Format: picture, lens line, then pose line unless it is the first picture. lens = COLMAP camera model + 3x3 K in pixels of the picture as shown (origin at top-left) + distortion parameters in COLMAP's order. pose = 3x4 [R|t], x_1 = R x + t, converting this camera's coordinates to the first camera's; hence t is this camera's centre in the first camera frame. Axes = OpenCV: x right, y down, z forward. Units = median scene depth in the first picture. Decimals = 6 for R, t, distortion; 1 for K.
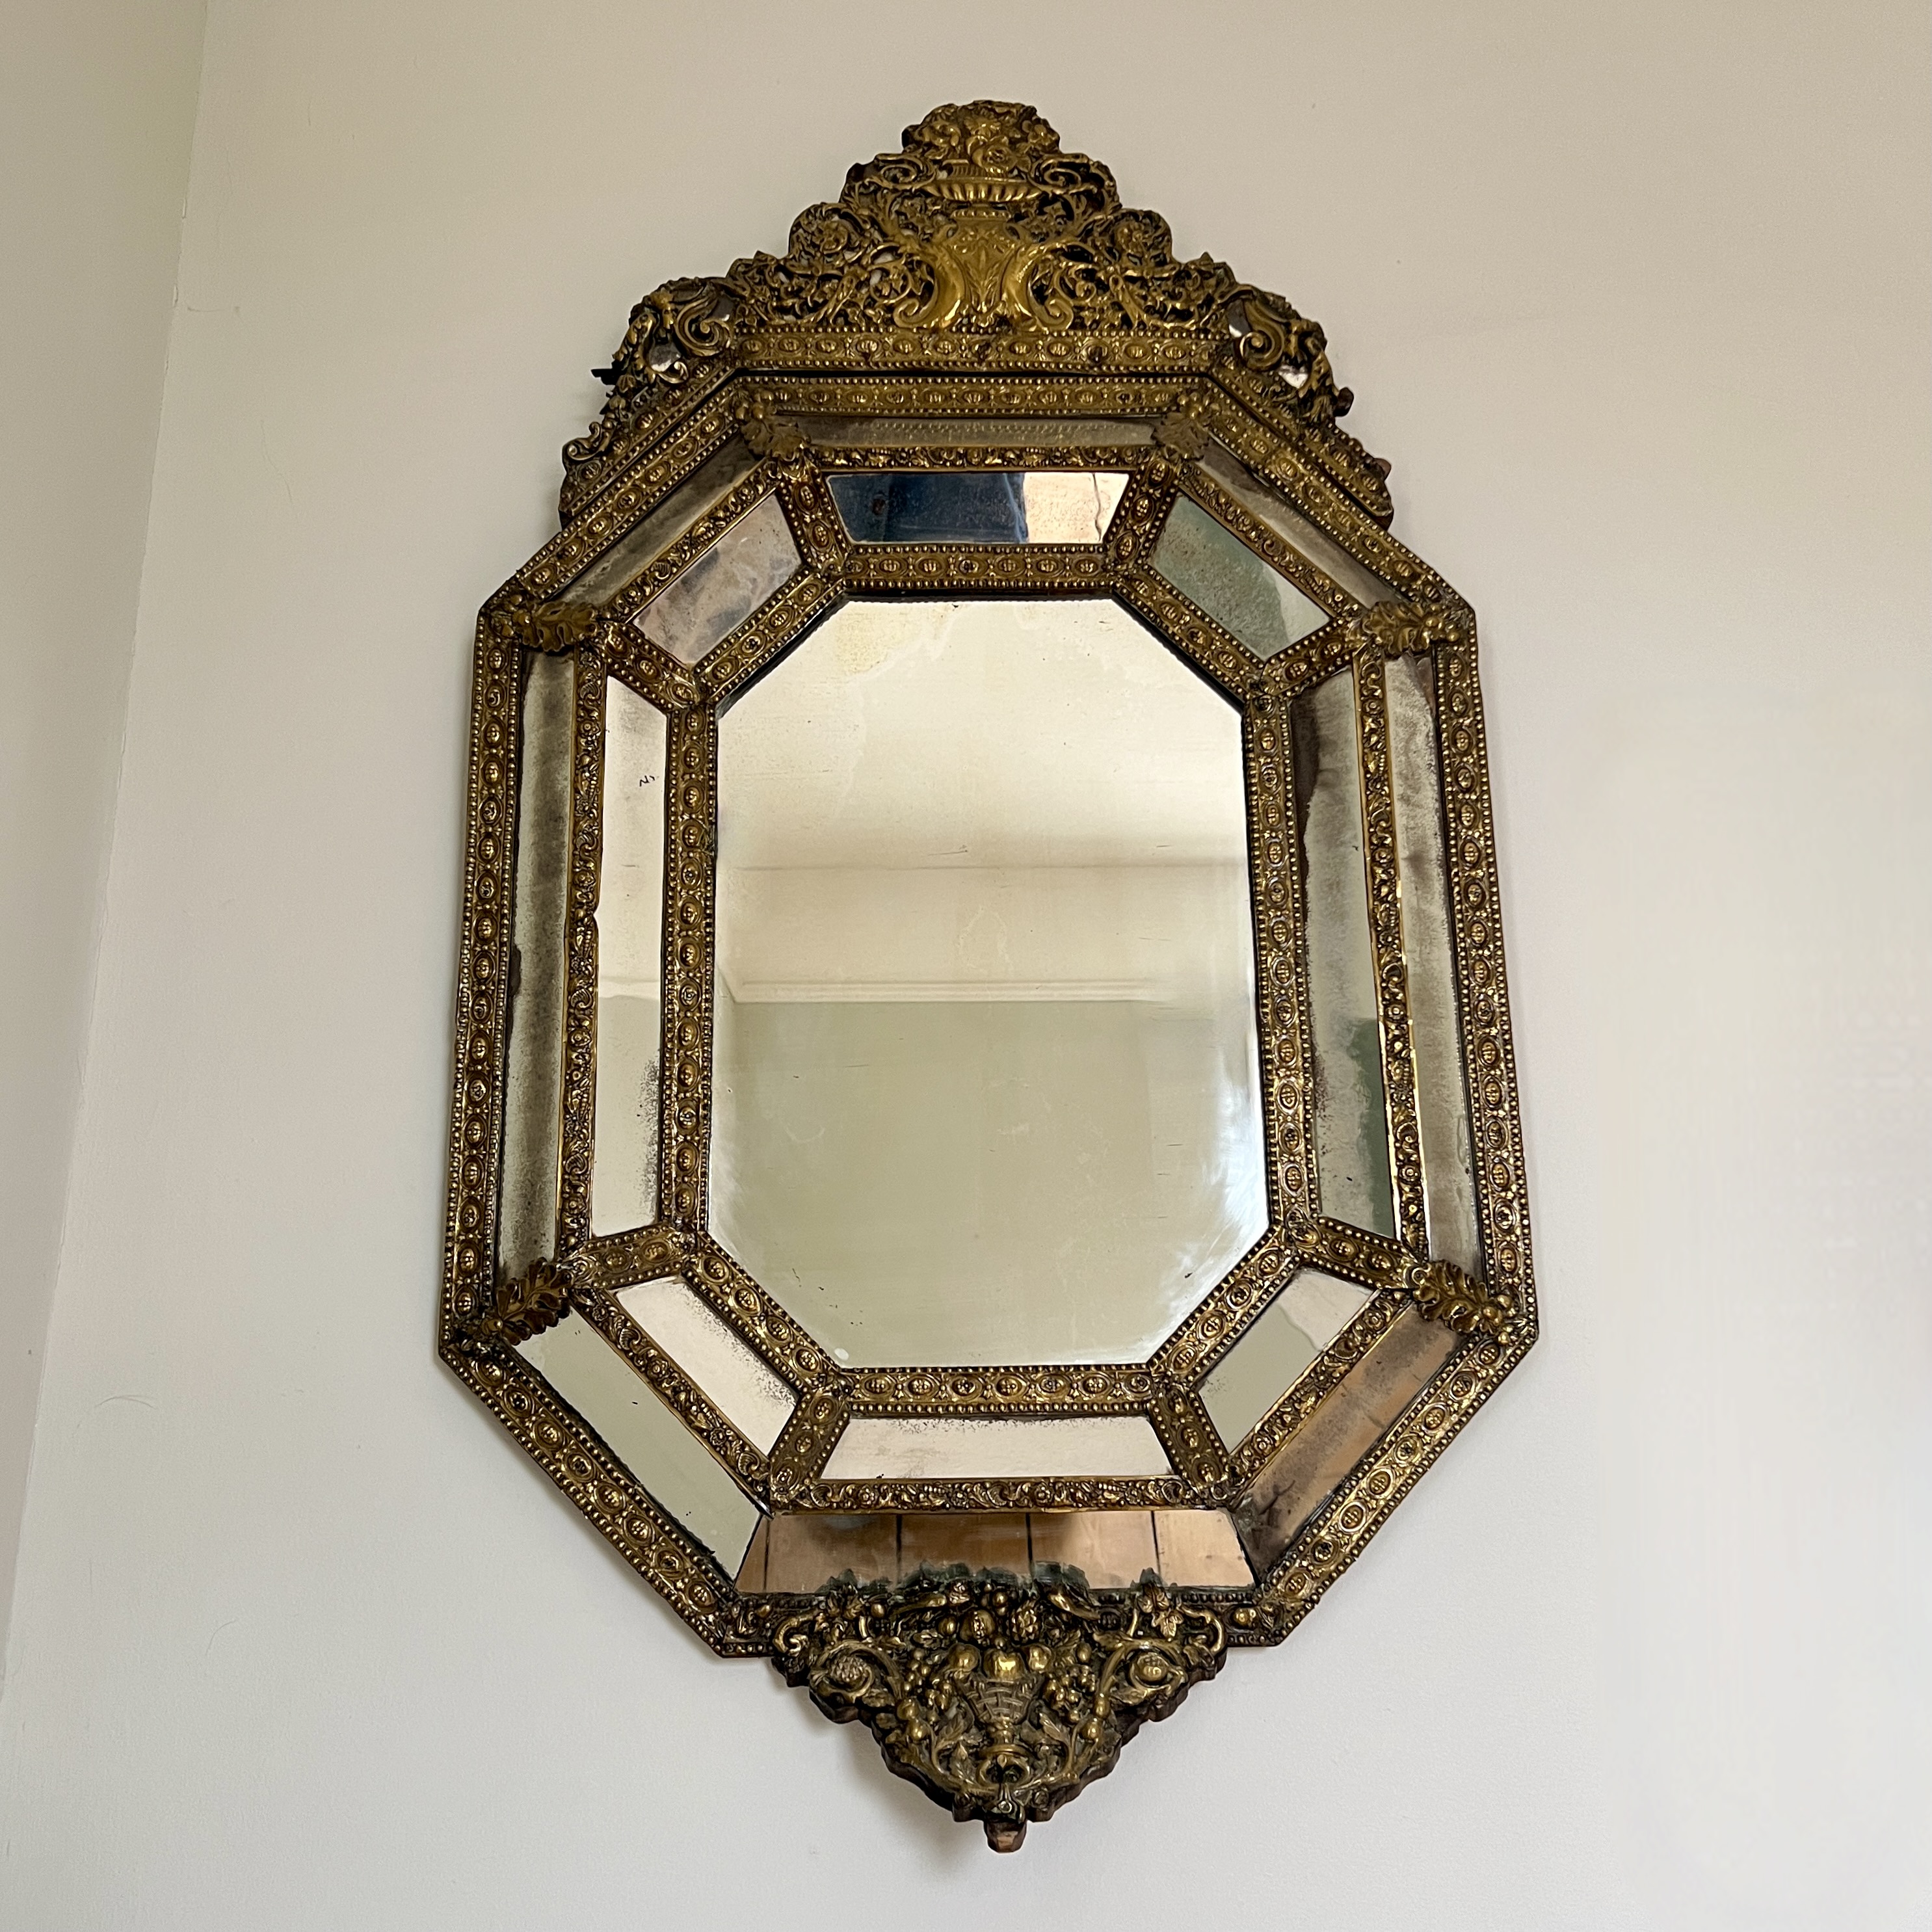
lens RADIAL K [[1986.0, 0, 974.3], [0, 1986.0, 965.4], [0, 0, 1]] dist [0.131507, -0.331595]
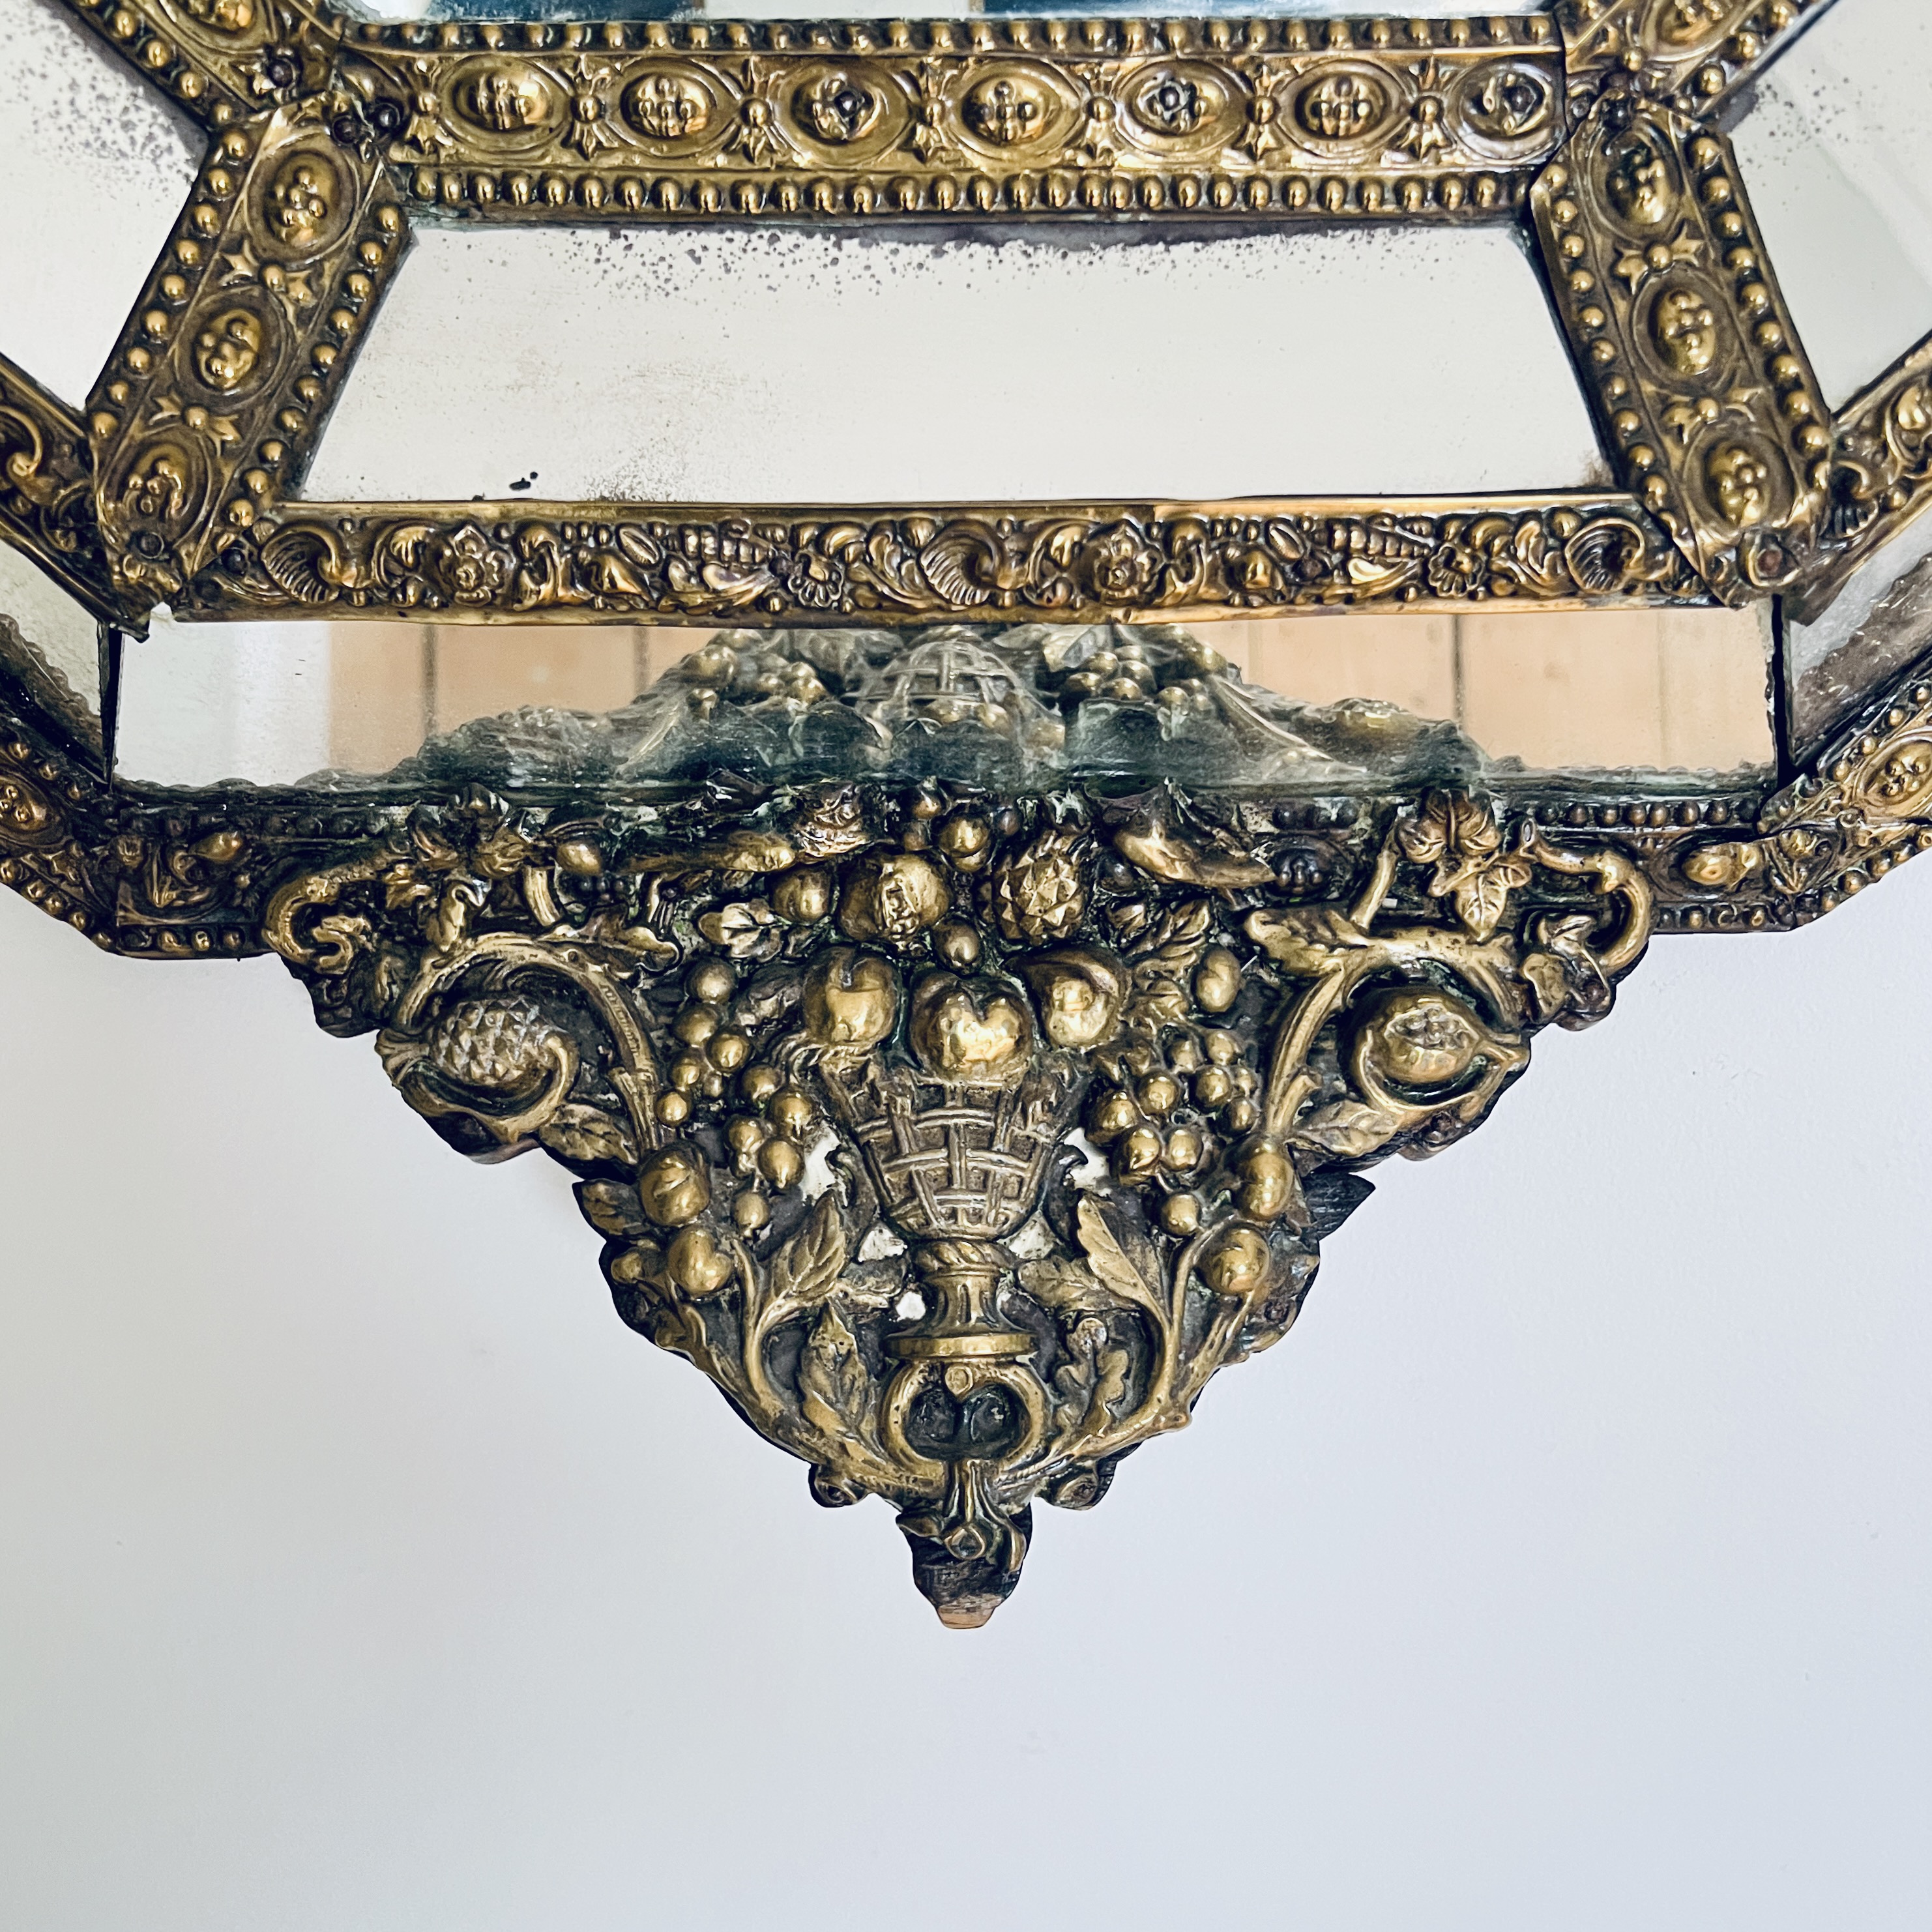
lens RADIAL K [[1986.0, 0, 974.3], [0, 1986.0, 965.4], [0, 0, 1]] dist [0.131507, -0.331595]
pose [[0.999928, 0.011225, 0.004205, 0.013158], [-0.011005, 0.720637, 0.693226, 0.113416], [0.004751, -0.693222, 0.720708, 0.756416]]
